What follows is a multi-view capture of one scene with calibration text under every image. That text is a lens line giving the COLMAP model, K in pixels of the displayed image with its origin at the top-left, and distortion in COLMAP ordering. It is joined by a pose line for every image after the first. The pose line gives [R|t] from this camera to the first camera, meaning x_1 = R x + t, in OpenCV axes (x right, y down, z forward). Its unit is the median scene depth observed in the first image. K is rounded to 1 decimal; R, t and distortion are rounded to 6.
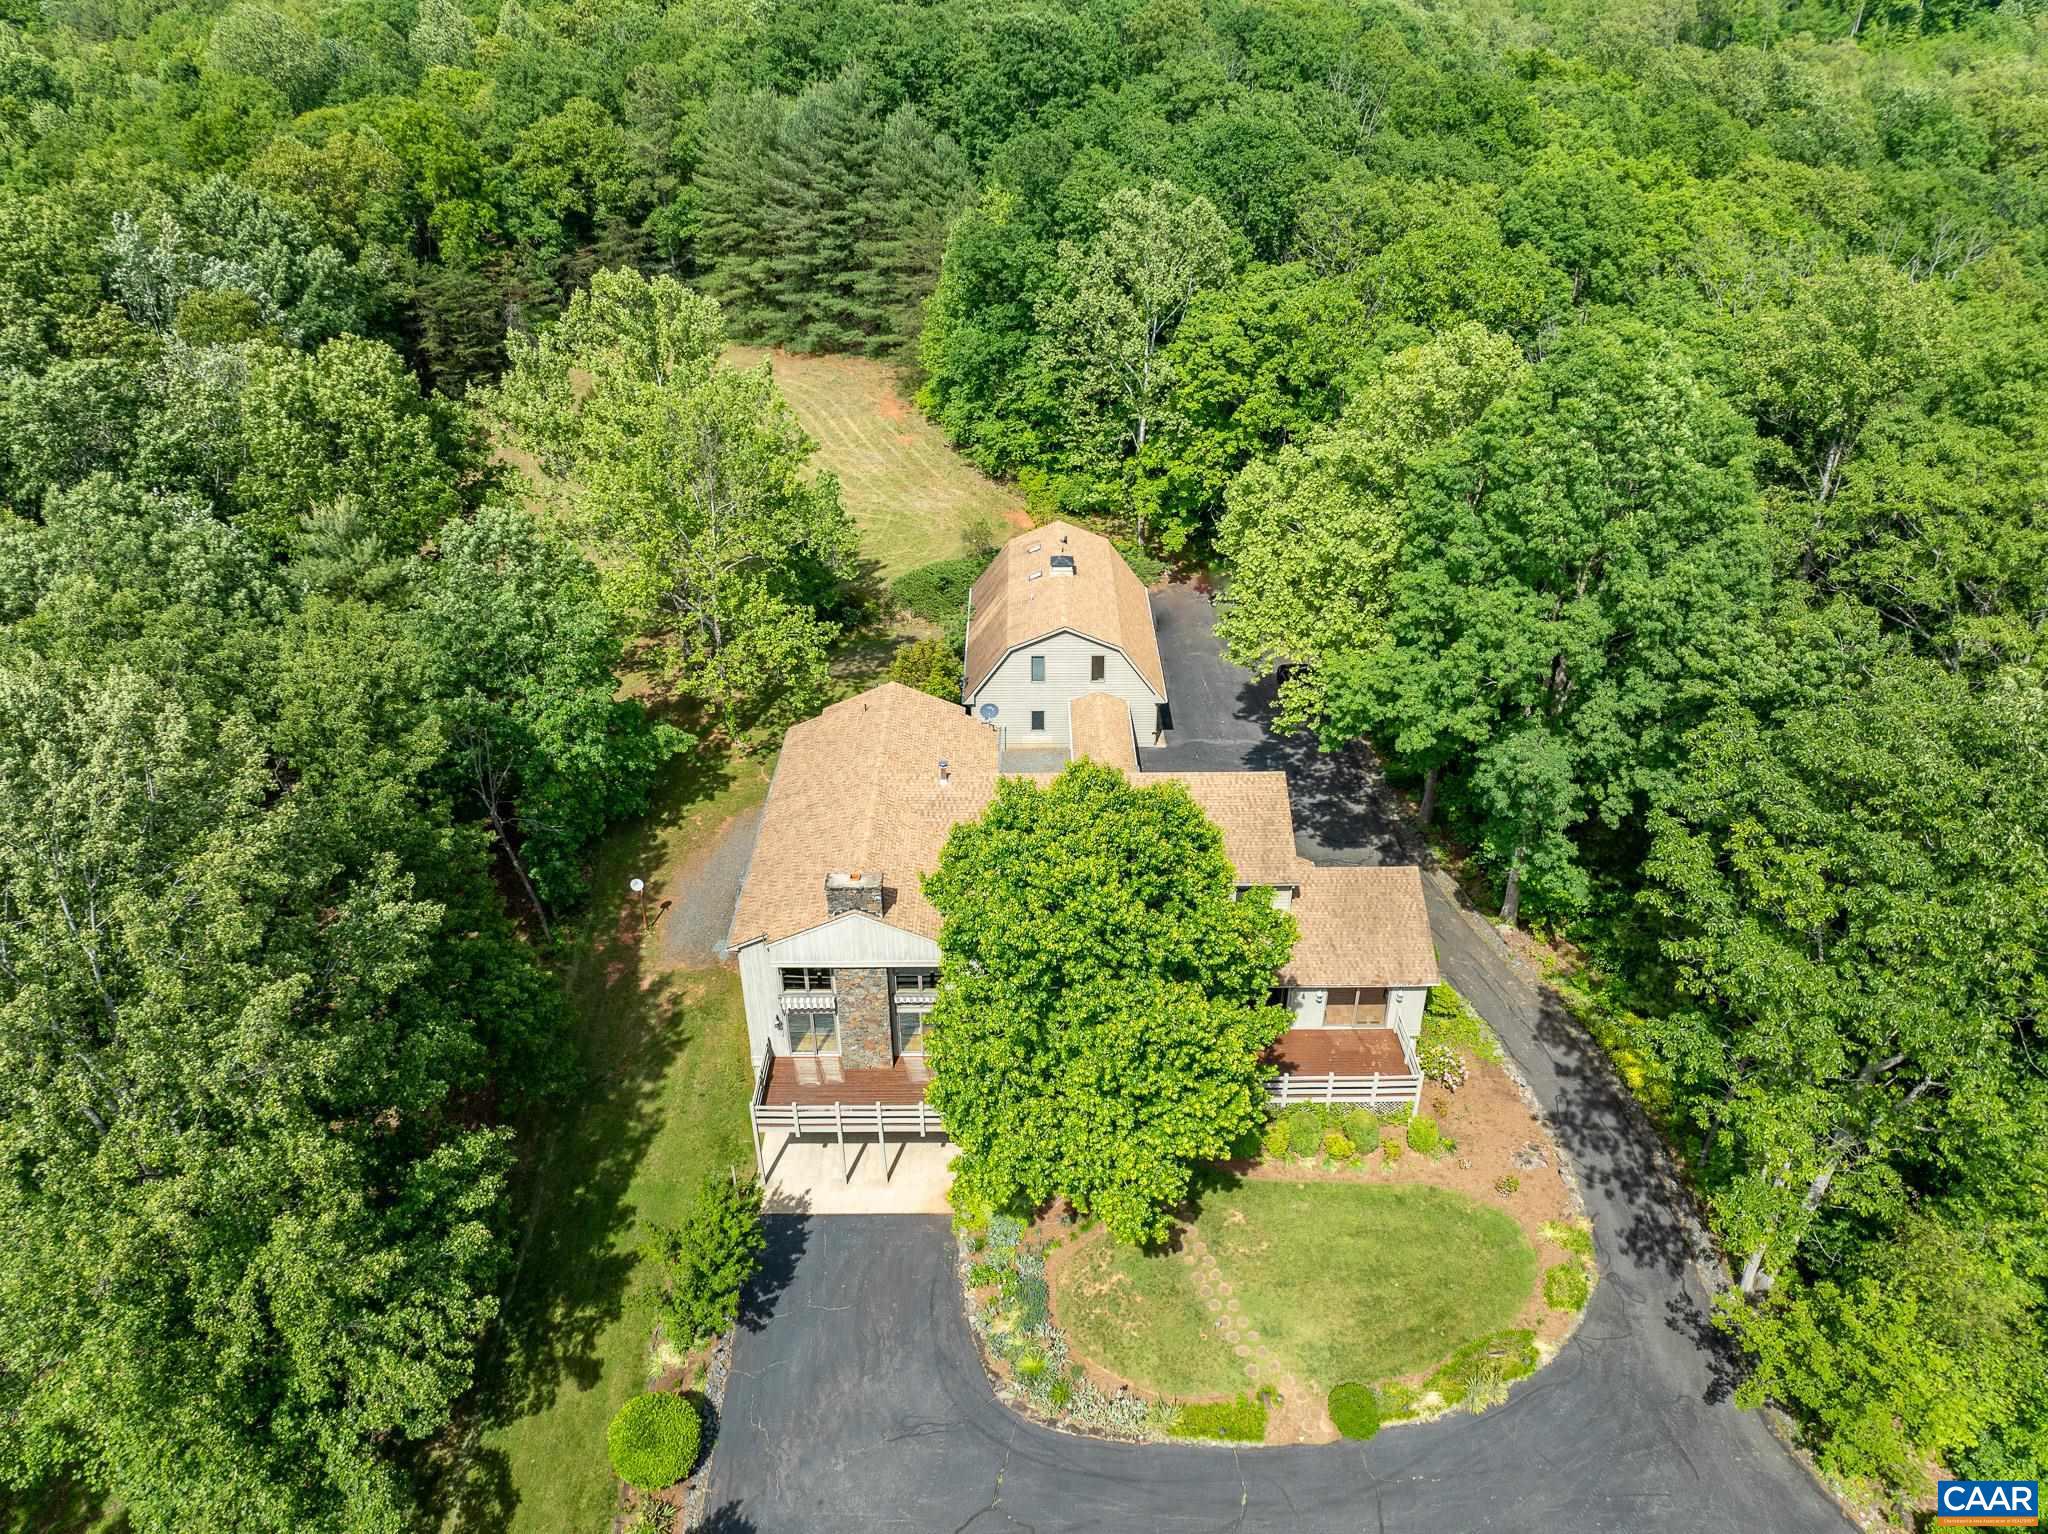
lens RADIAL K [[1469.1, 0, 1024.0], [0, 1469.1, 767.0], [0, 0, 1]] dist [-0.050882, 0.037834]
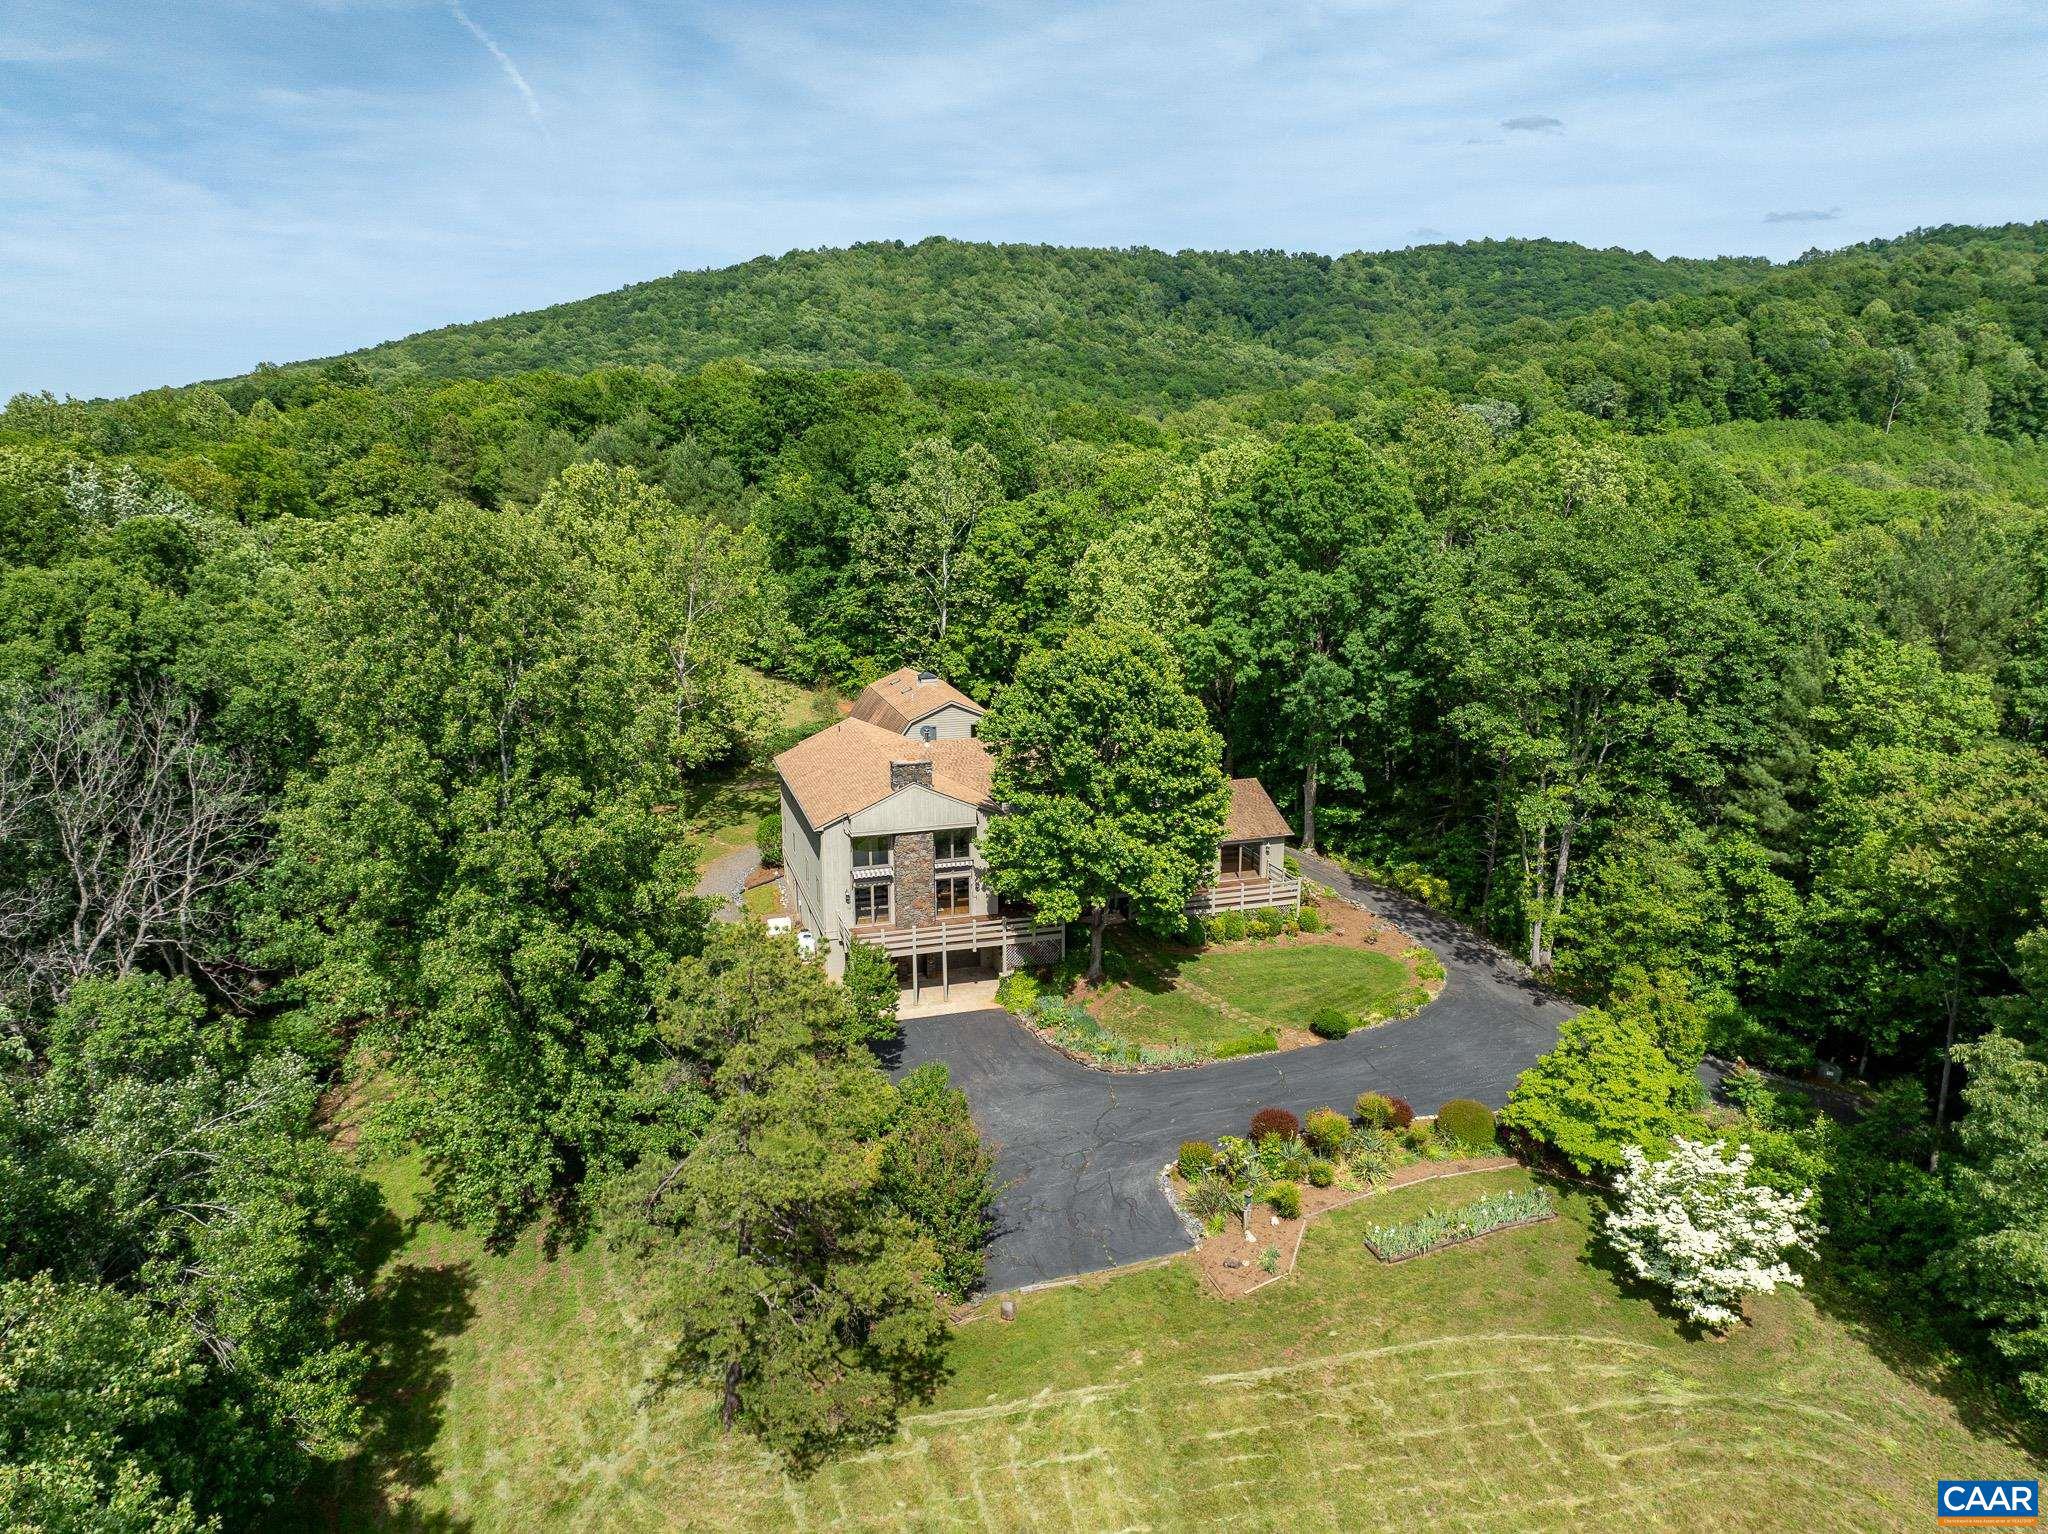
lens RADIAL K [[1449.3, 0, 1022.9], [0, 1449.3, 739.0], [0, 0, 1]] dist [-0.039234, -0.004667]
pose [[0.960124, -0.059256, 0.273223, -0.364224], [0.141366, 0.946037, -0.291598, 0.444048], [-0.241200, 0.318595, 0.916690, -0.284531]]
